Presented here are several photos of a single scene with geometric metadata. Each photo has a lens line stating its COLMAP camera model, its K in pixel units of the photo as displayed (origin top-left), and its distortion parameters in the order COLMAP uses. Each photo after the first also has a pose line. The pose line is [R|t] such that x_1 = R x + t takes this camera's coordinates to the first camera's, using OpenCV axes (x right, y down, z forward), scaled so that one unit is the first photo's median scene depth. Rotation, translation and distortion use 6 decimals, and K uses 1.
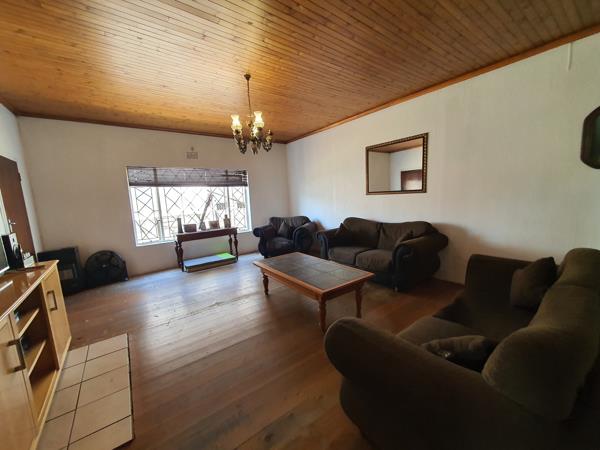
lens RADIAL K [[238.6, 0, 278.5], [0, 238.6, 231.4], [0, 0, 1]] dist [-0.000683, 0.000078]
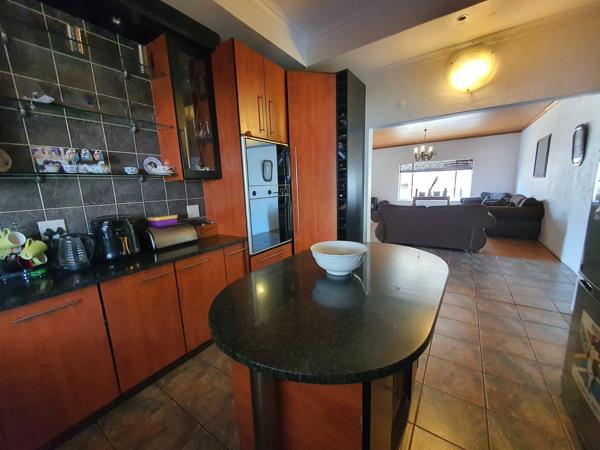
lens RADIAL K [[238.6, 0, 294.2], [0, 238.6, 227.8], [0, 0, 1]] dist [-0.000683, 0.000078]
pose [[0.334339, 0.203051, -0.920319, 1.065403], [-0.104035, 0.978499, 0.178093, 0.016001], [0.936693, 0.036202, 0.348275, -0.602717]]
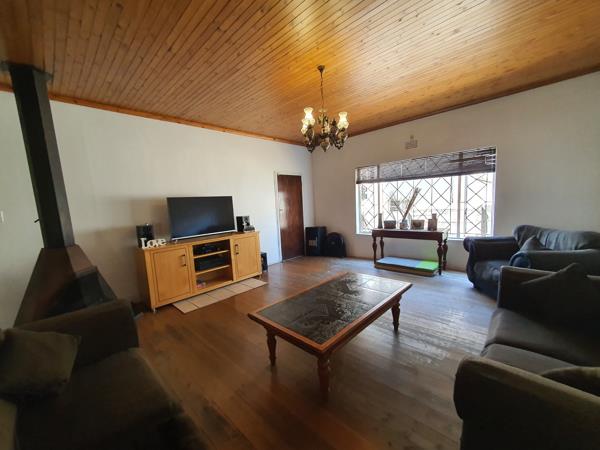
lens RADIAL K [[238.6, 0, 292.7], [0, 238.6, 233.6], [0, 0, 1]] dist [-0.000683, 0.000078]
pose [[0.184803, 0.169255, -0.968091, 0.480289], [-0.082405, 0.984258, 0.156351, -0.093182], [0.979315, 0.050882, 0.195841, 0.404039]]
